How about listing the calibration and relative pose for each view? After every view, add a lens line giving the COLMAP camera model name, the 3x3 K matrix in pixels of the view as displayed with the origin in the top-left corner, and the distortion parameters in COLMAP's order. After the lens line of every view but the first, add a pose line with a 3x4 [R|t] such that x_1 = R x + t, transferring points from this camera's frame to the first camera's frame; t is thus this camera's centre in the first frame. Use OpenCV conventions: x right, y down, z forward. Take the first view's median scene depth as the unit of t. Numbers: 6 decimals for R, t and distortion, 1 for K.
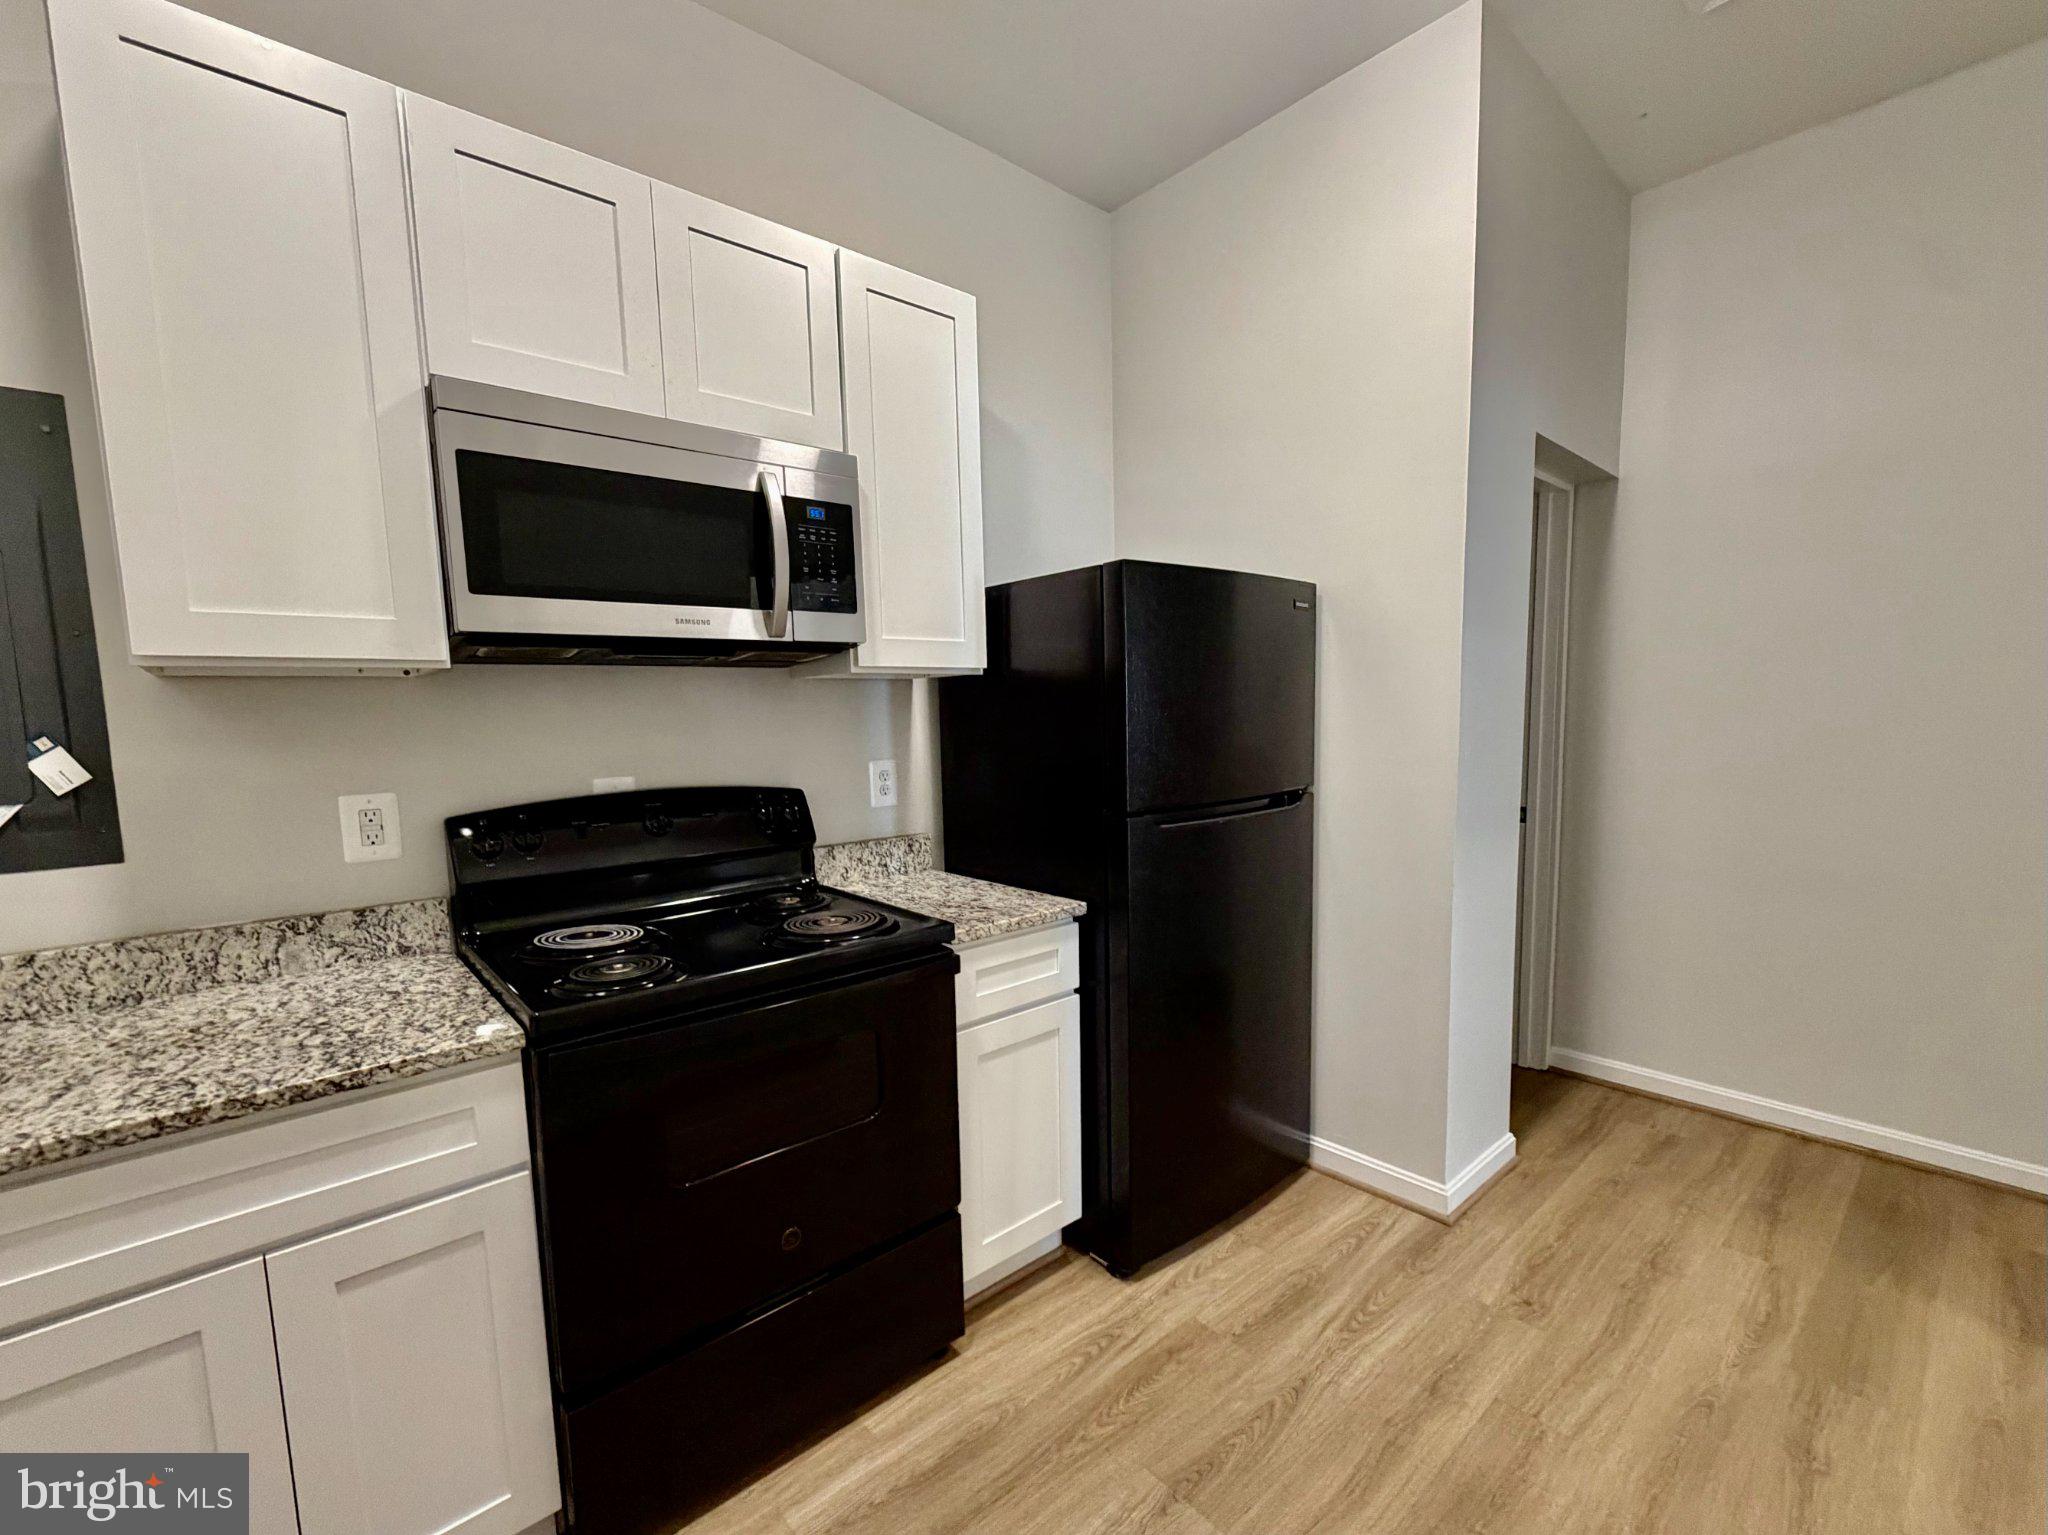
lens RADIAL K [[862.8, 0, 1025.6], [0, 862.8, 787.1], [0, 0, 1]] dist [-0.004253, 0.001592]
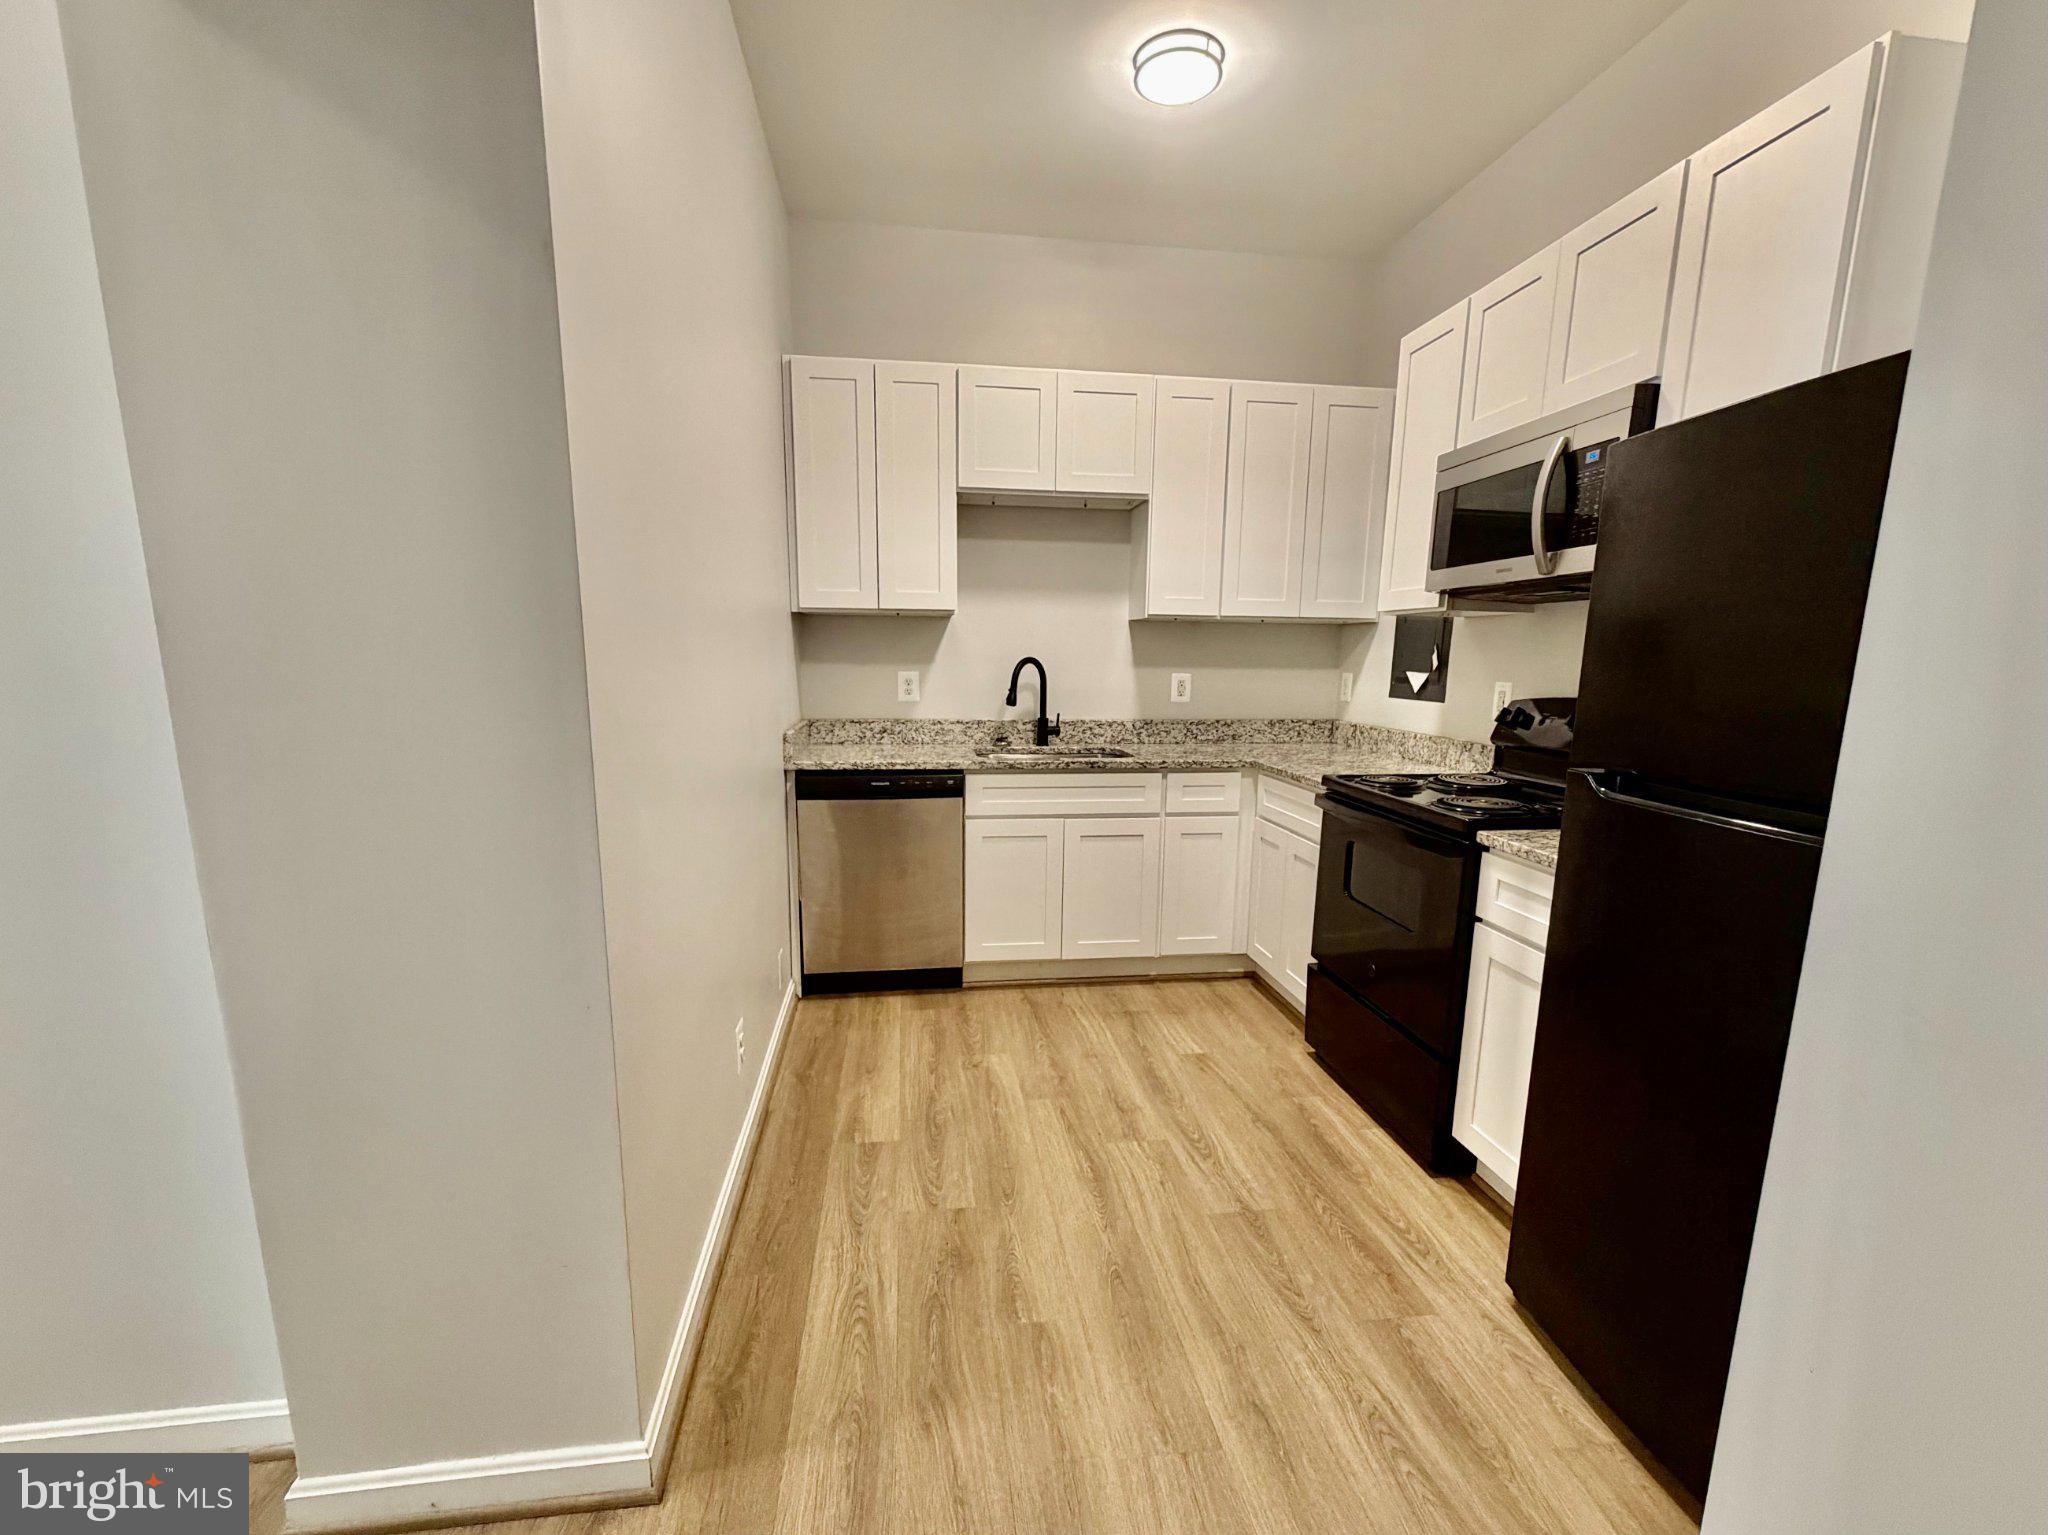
lens RADIAL K [[862.8, 0, 1021.0], [0, 862.8, 778.2], [0, 0, 1]] dist [-0.004253, 0.001592]
pose [[-0.544515, 0.139821, -0.827015, 1.269198], [-0.080473, 0.972750, 0.217445, -0.106383], [0.834882, 0.184955, -0.518425, 1.154461]]
